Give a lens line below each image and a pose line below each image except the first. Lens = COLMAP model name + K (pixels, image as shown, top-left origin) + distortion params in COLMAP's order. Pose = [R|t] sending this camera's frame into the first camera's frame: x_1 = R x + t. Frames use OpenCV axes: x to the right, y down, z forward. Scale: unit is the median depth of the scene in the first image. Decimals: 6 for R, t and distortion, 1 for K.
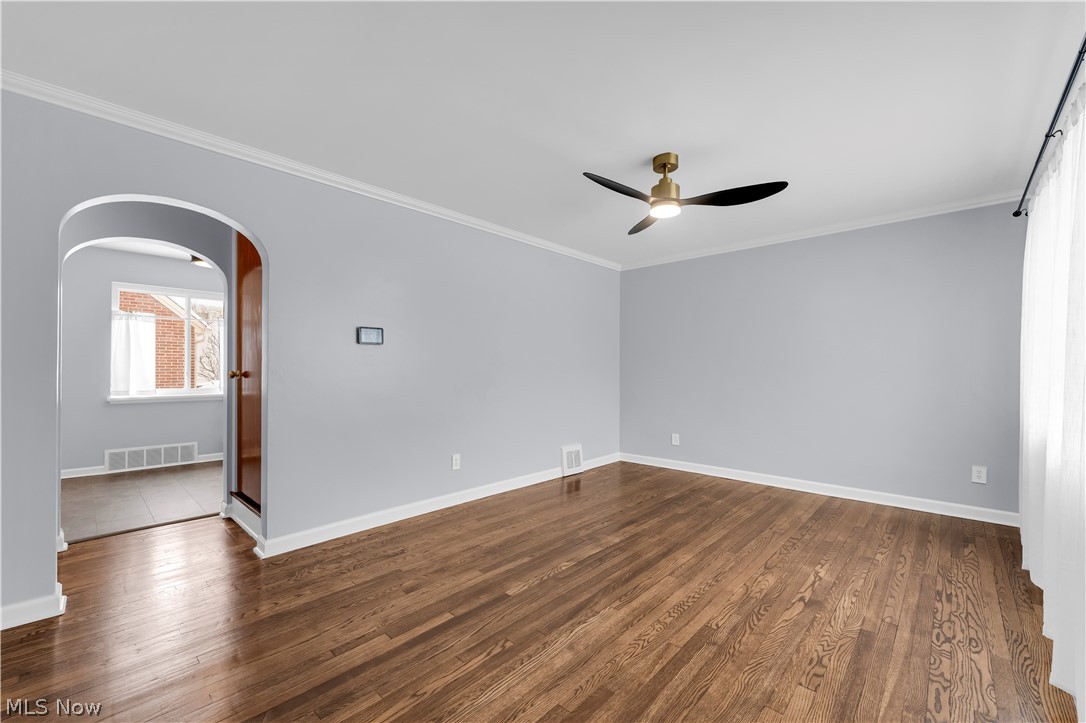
lens RADIAL K [[439.4, 0, 536.3], [0, 439.4, 369.7], [0, 0, 1]] dist [-0.002465, -0.000480]
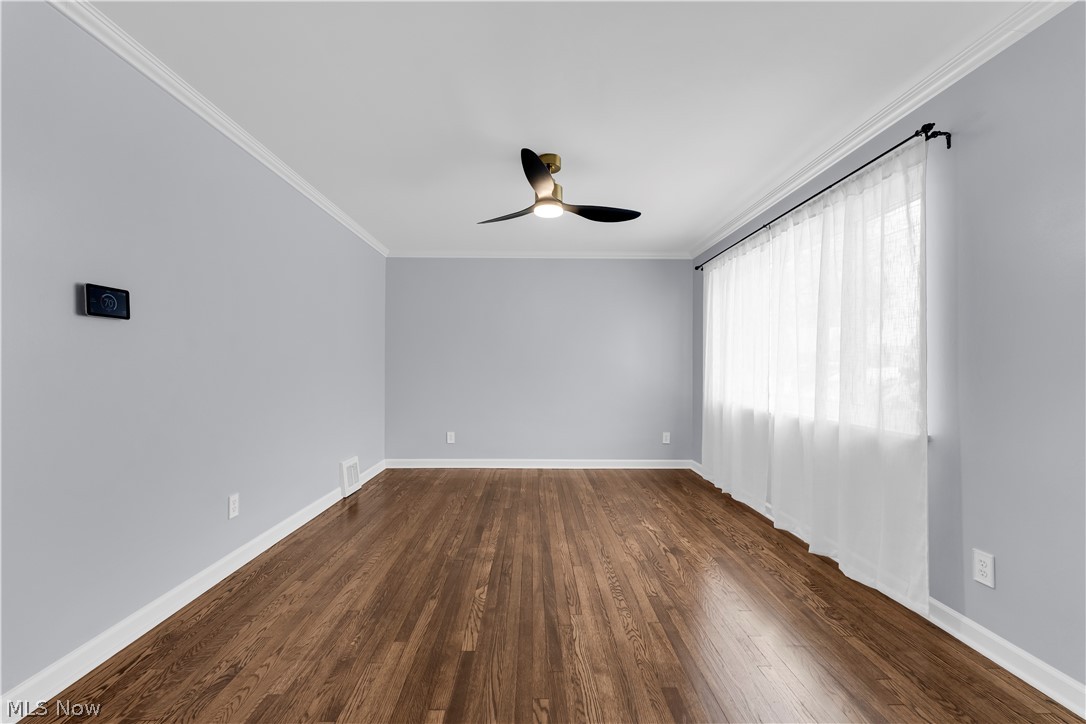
lens RADIAL K [[439.4, 0, 536.3], [0, 439.4, 370.2], [0, 0, 1]] dist [-0.002465, -0.000480]
pose [[0.720248, -0.002420, 0.693712, -0.439219], [-0.001379, 0.999987, 0.004920, 0.002405], [-0.693715, -0.004501, 0.720235, 0.293660]]
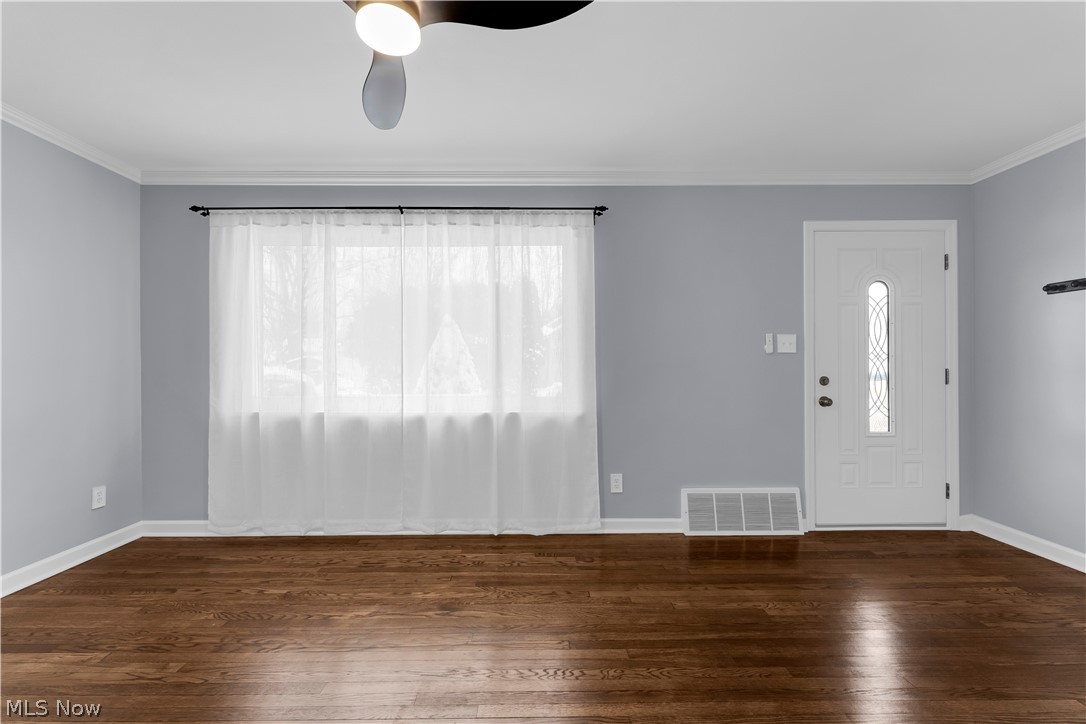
lens RADIAL K [[439.4, 0, 536.3], [0, 439.4, 370.2], [0, 0, 1]] dist [-0.002465, -0.000480]
pose [[-0.693486, -0.005668, 0.720448, -0.159887], [0.002540, 0.999944, 0.010313, -0.000390], [-0.720466, 0.008982, -0.693432, 1.242470]]
